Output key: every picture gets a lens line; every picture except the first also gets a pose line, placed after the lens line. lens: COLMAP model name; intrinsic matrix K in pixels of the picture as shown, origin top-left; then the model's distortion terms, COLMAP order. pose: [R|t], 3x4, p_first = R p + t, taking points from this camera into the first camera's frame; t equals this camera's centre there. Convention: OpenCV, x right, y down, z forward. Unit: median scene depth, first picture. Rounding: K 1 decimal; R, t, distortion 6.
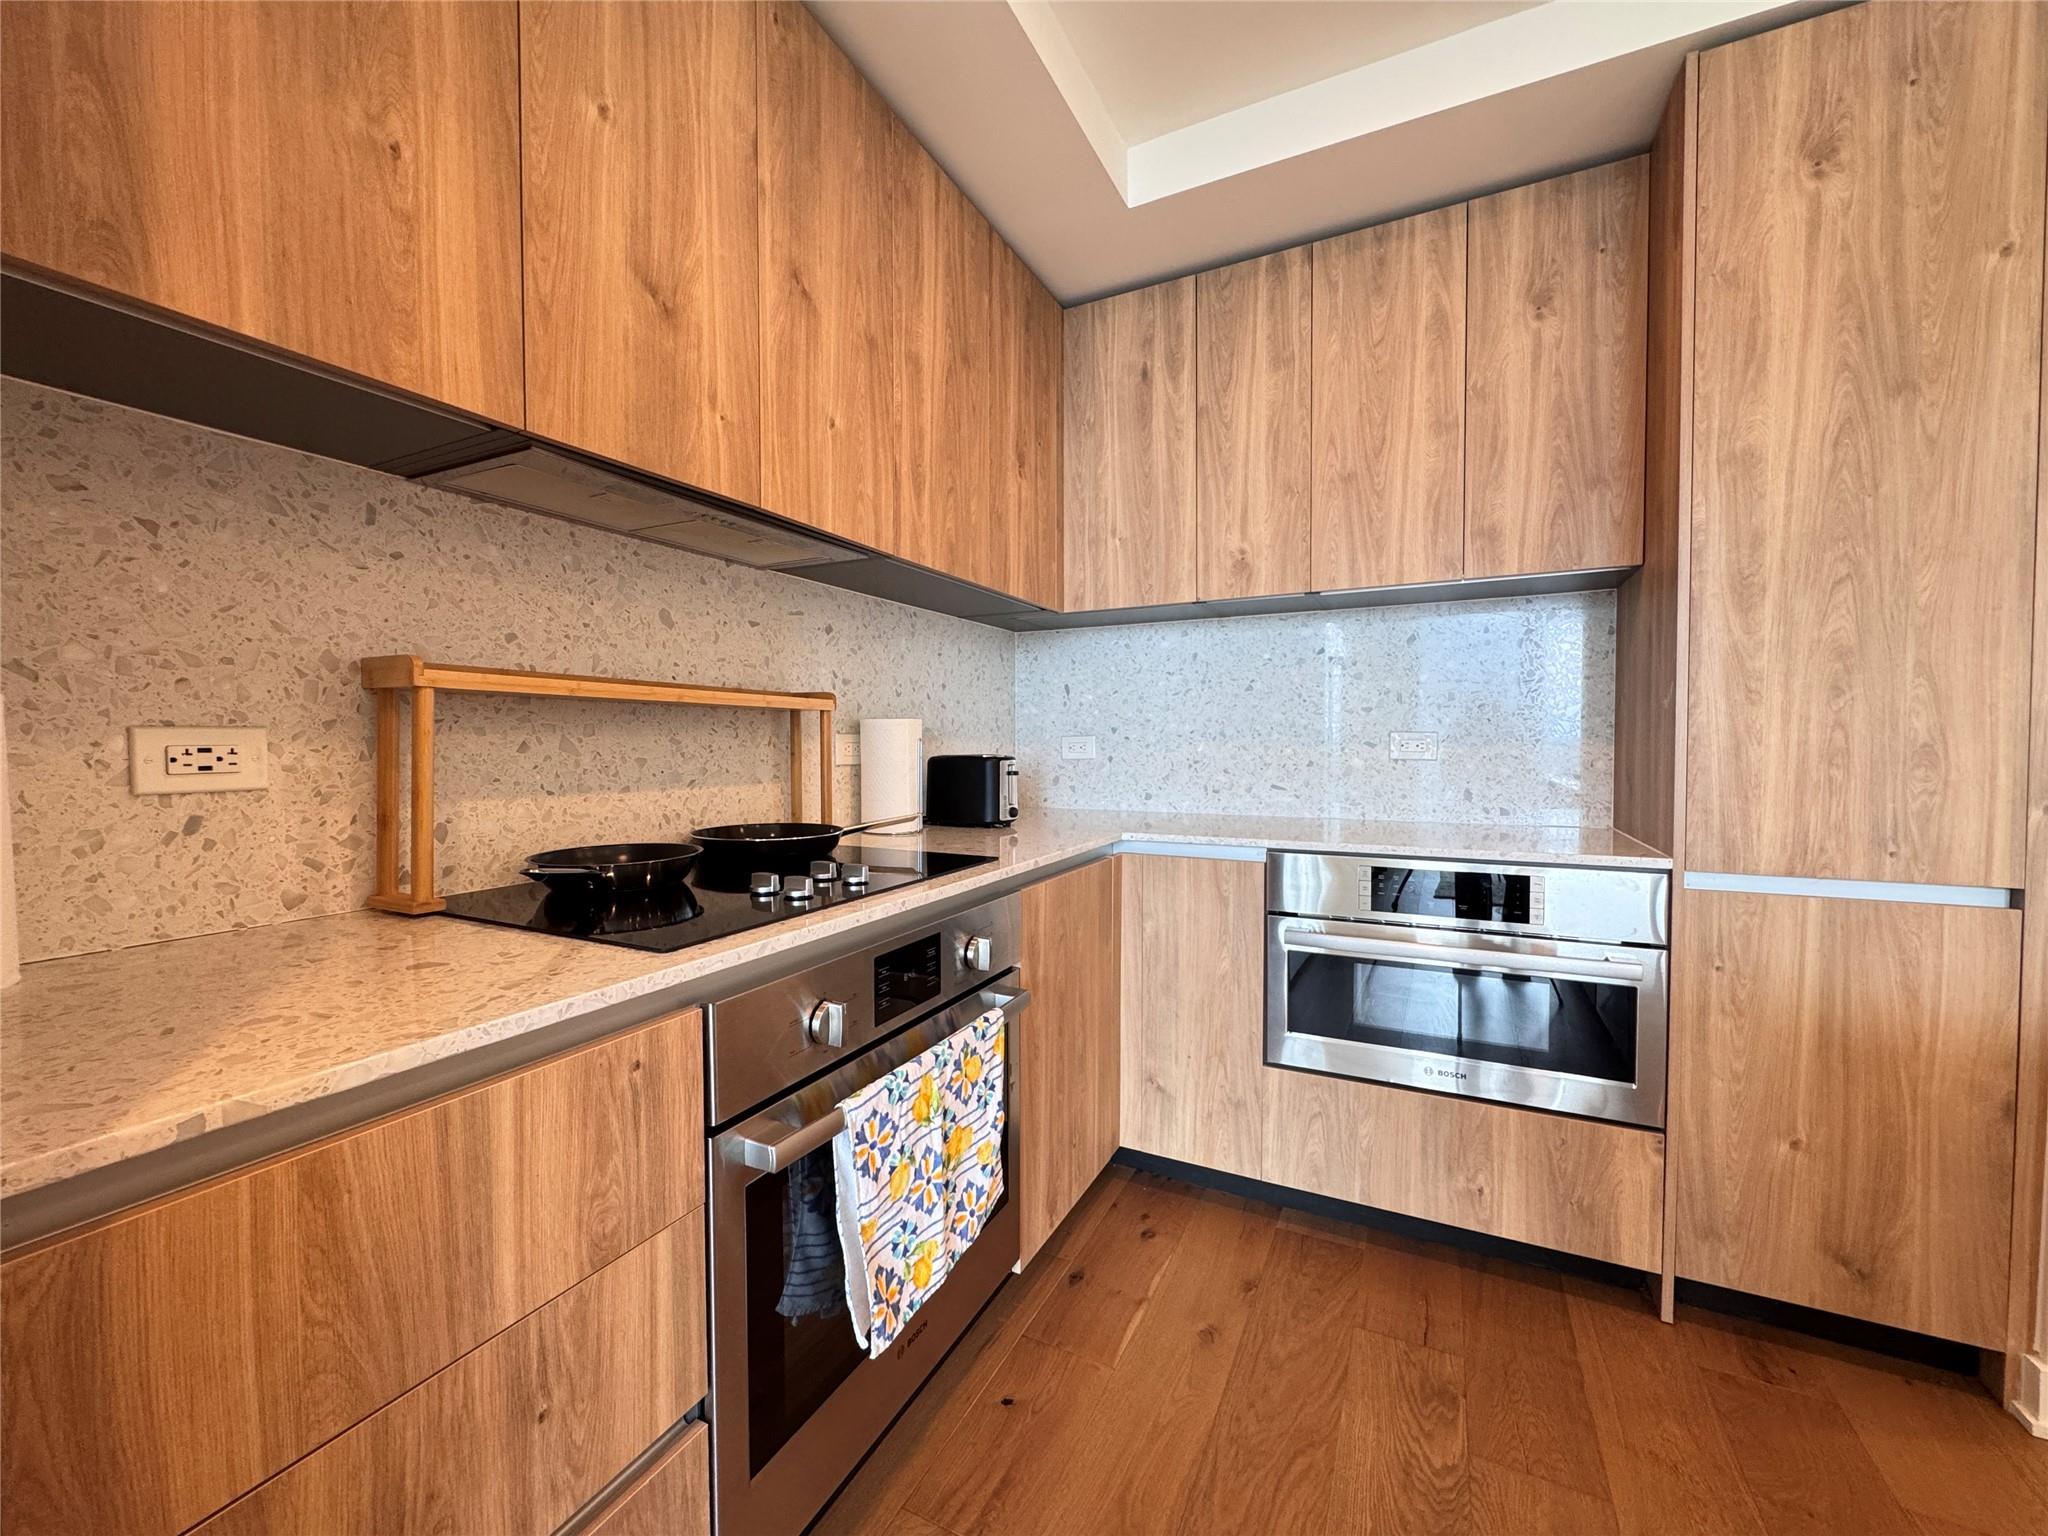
lens RADIAL K [[821.8, 0, 1022.1], [0, 821.8, 766.3], [0, 0, 1]] dist [-0.002078, -0.000116]
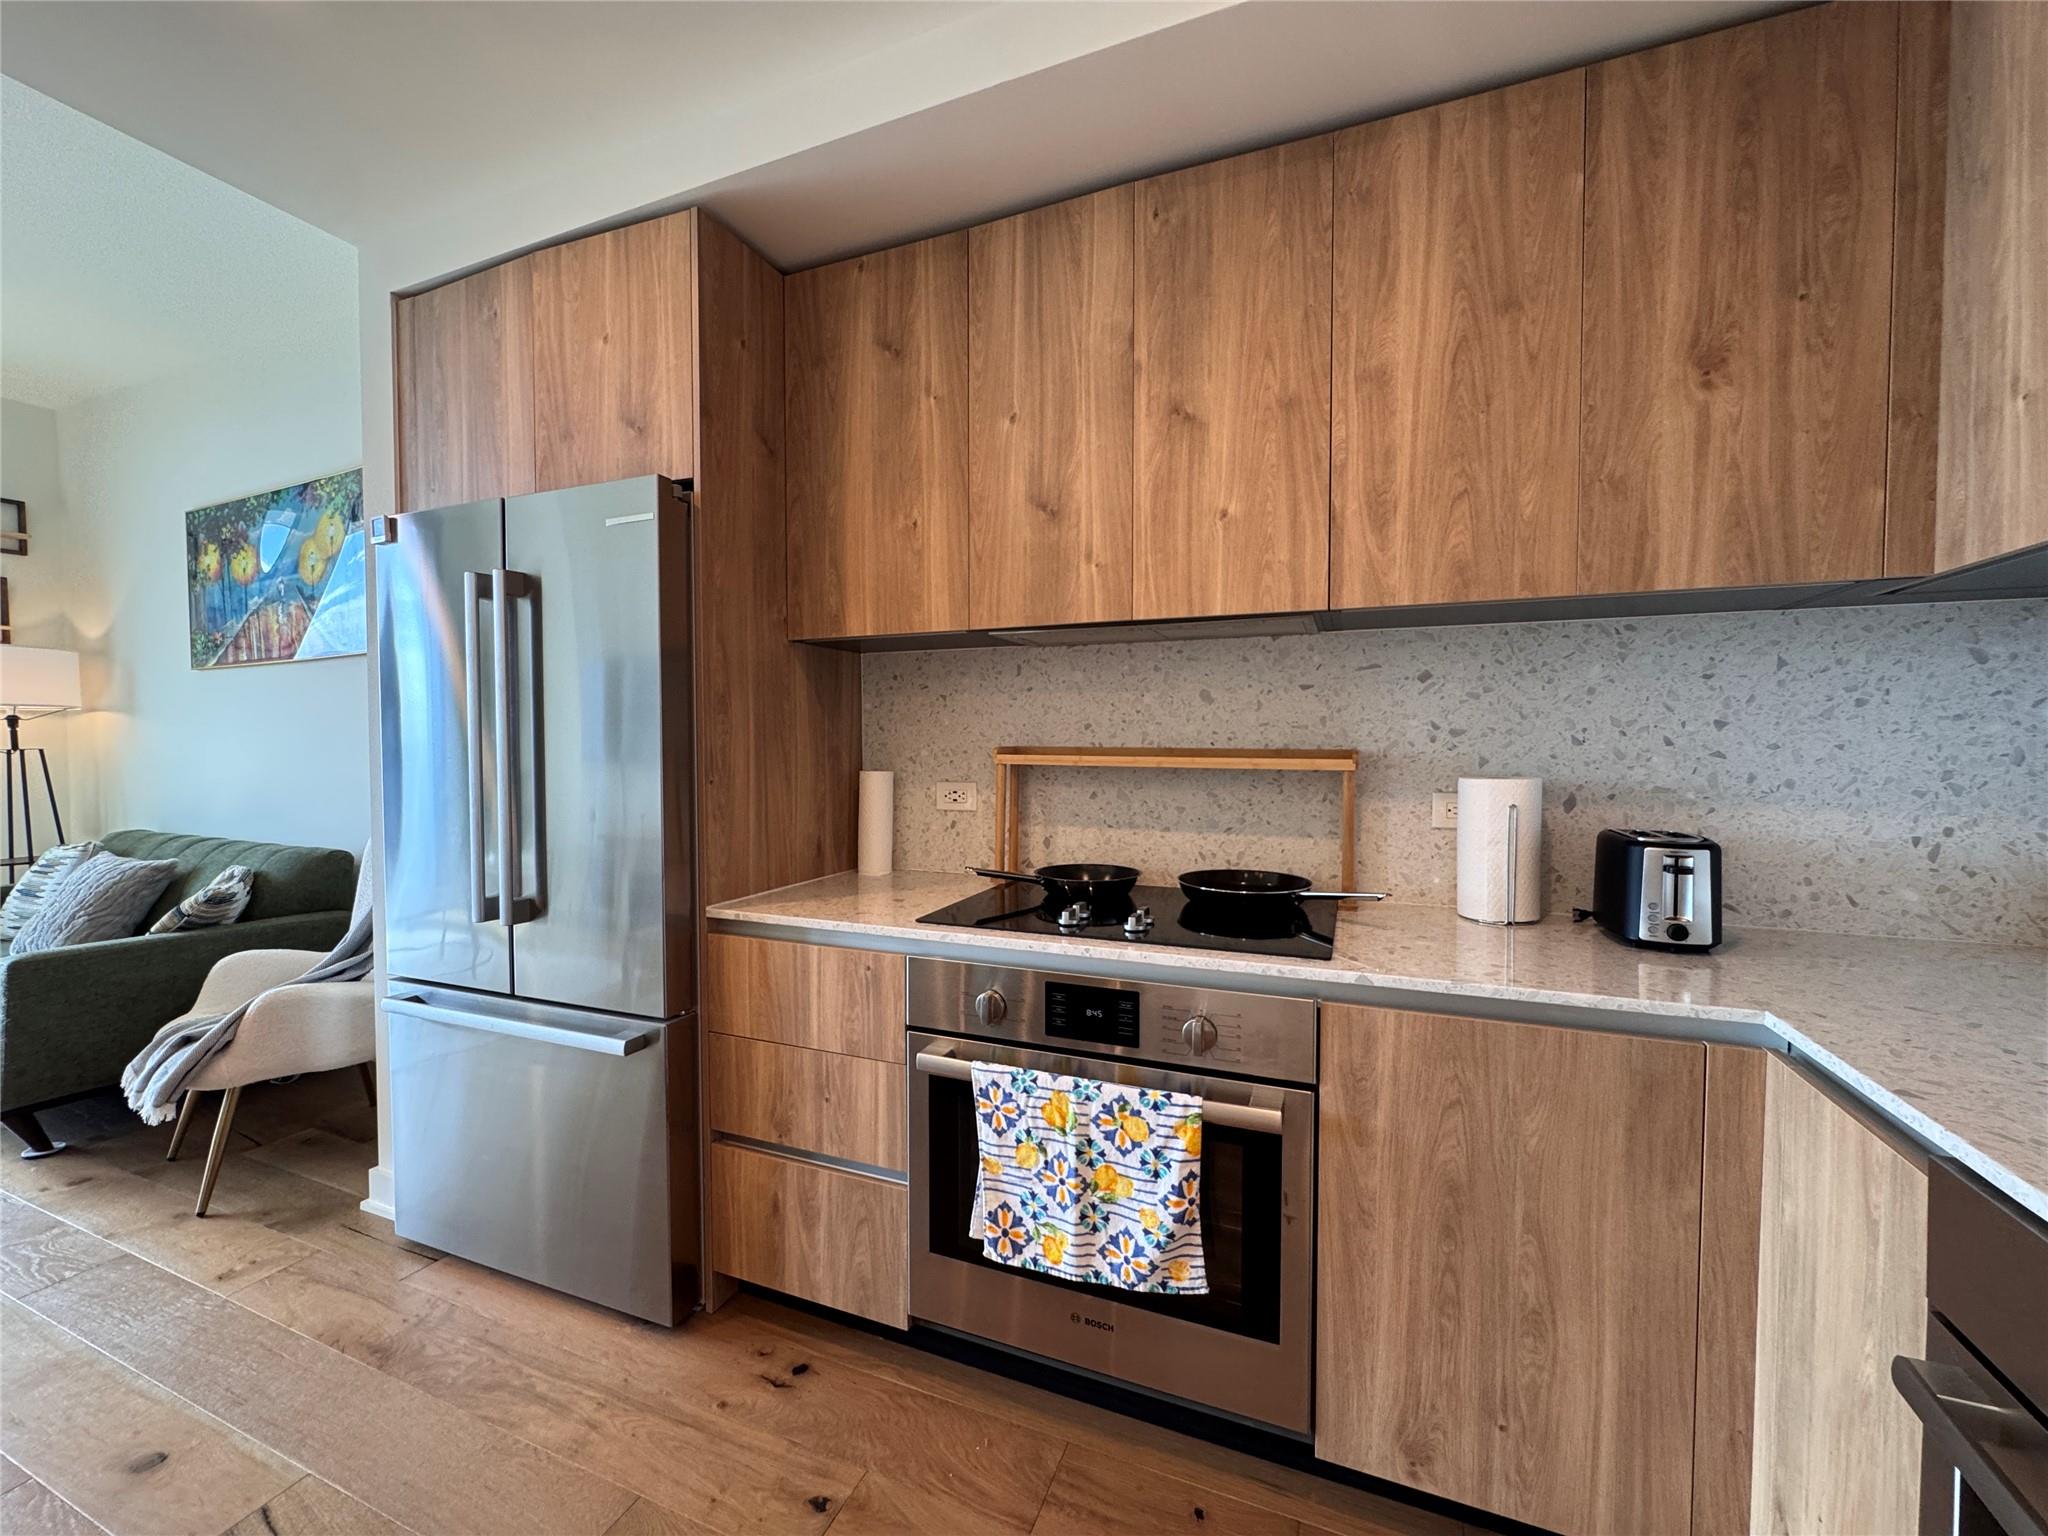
lens RADIAL K [[821.8, 0, 1022.1], [0, 821.8, 766.3], [0, 0, 1]] dist [-0.002078, -0.000116]
pose [[0.077302, 0.032636, -0.996473, 0.852726], [-0.031659, 0.999040, 0.030264, -0.110254], [0.996505, 0.029208, 0.078261, 0.668125]]
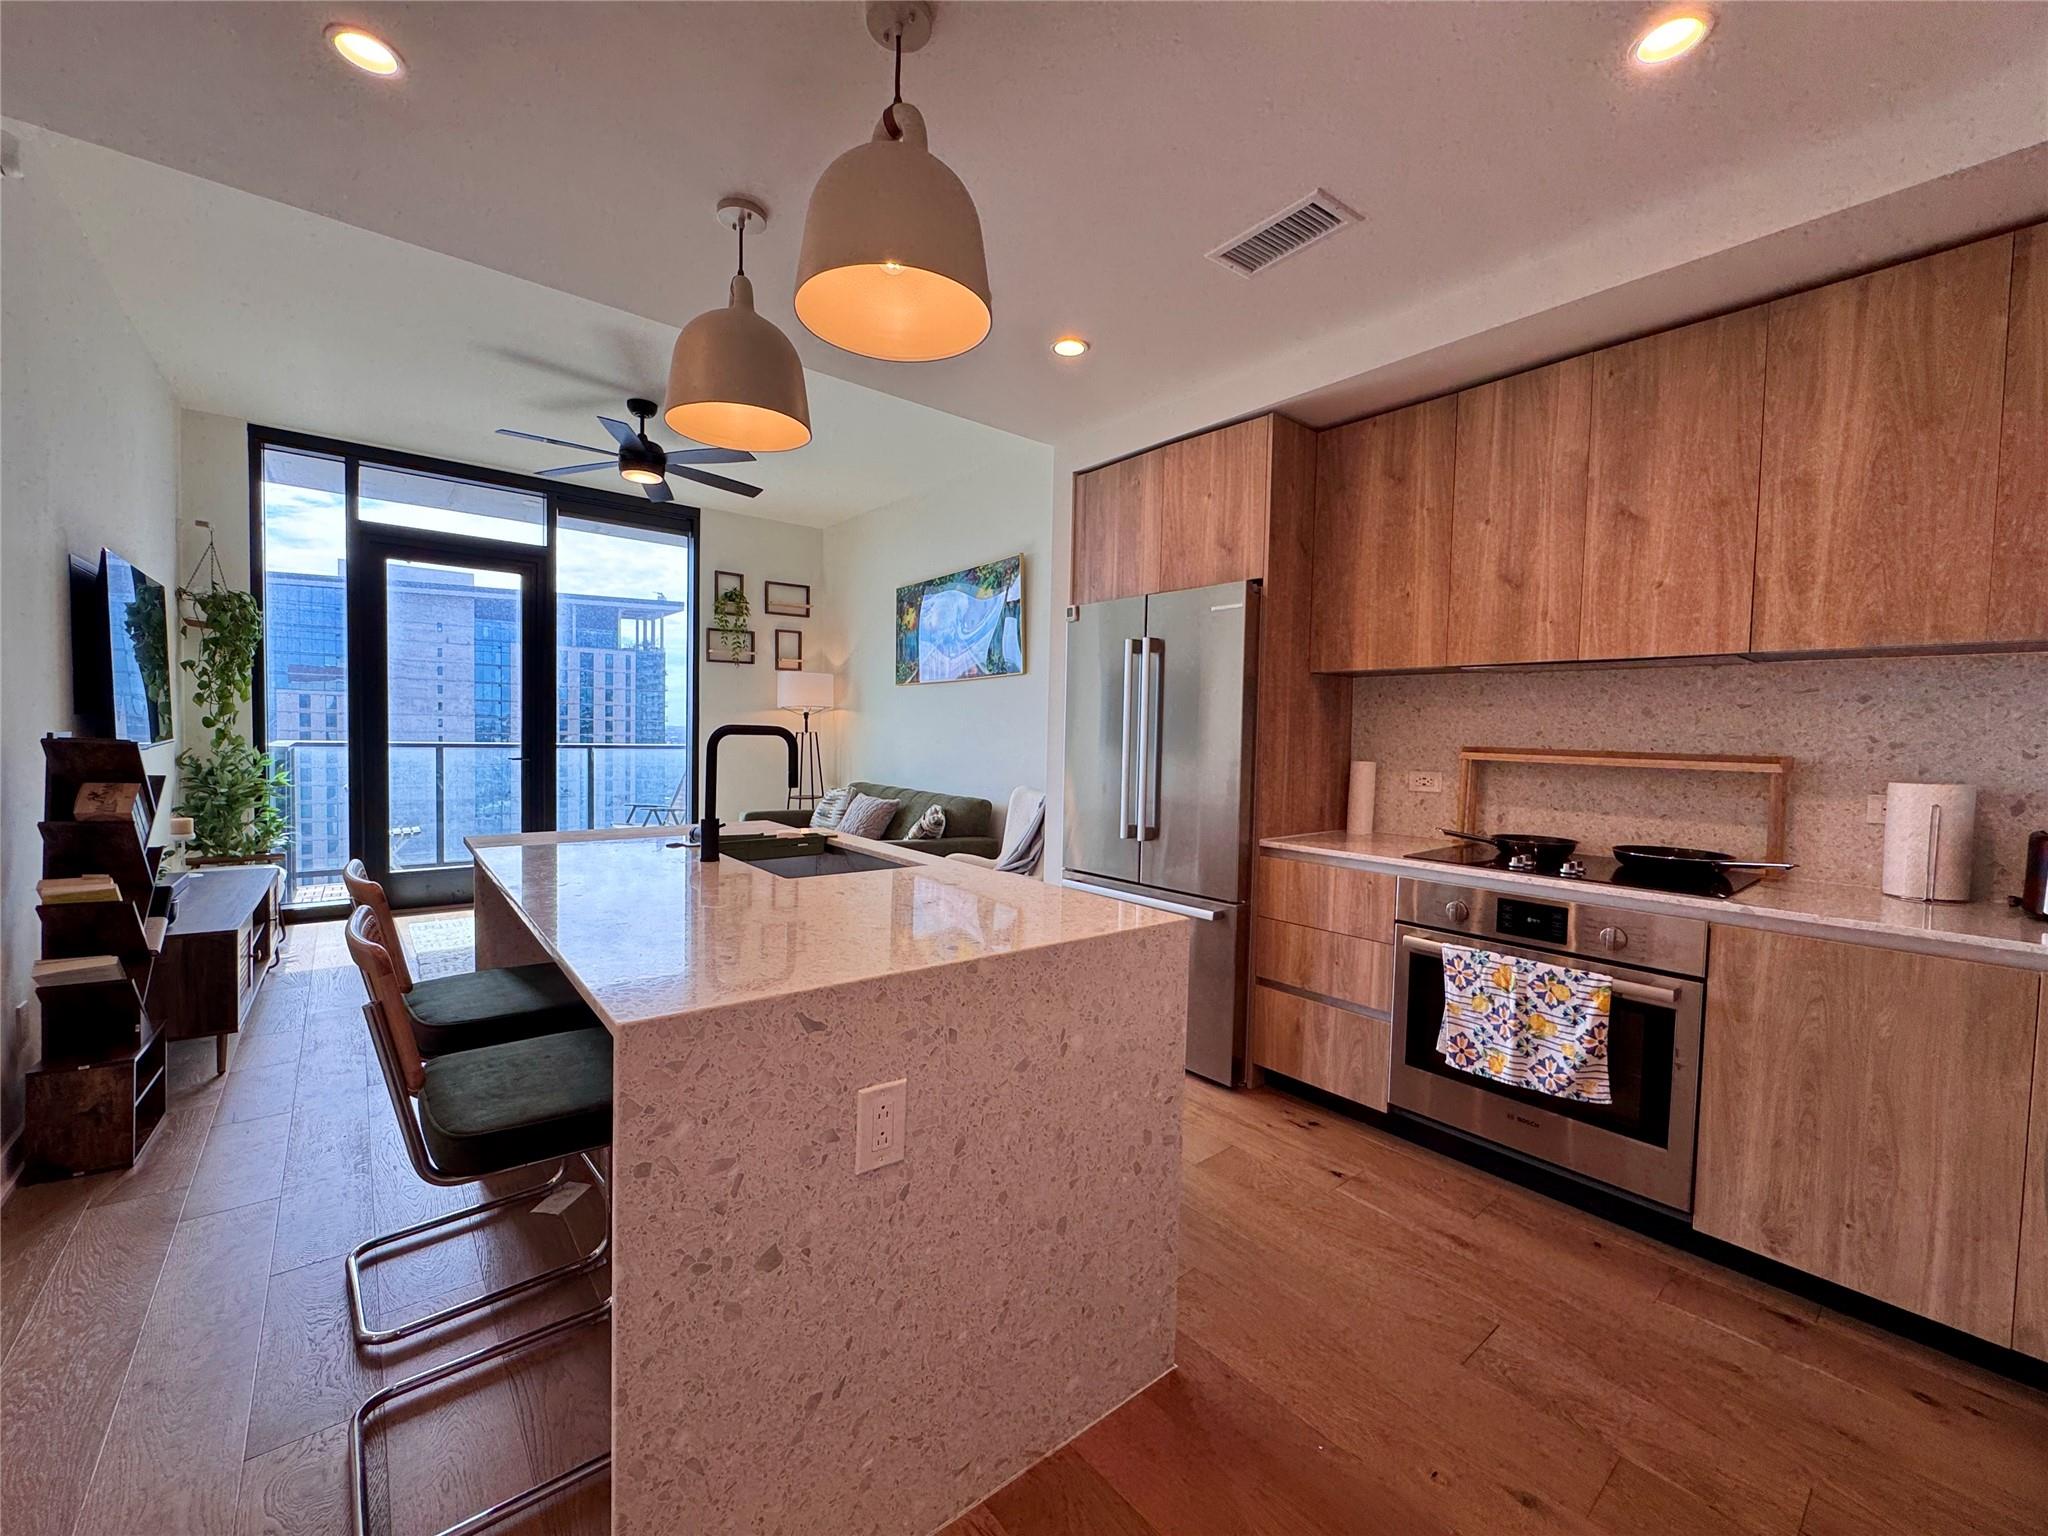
lens RADIAL K [[821.8, 0, 1022.1], [0, 821.8, 766.3], [0, 0, 1]] dist [-0.002078, -0.000116]
pose [[-0.401442, 0.031637, -0.915338, 1.657536], [-0.050512, 0.997117, 0.056617, -0.110903], [0.914491, 0.068965, -0.398687, 0.559339]]
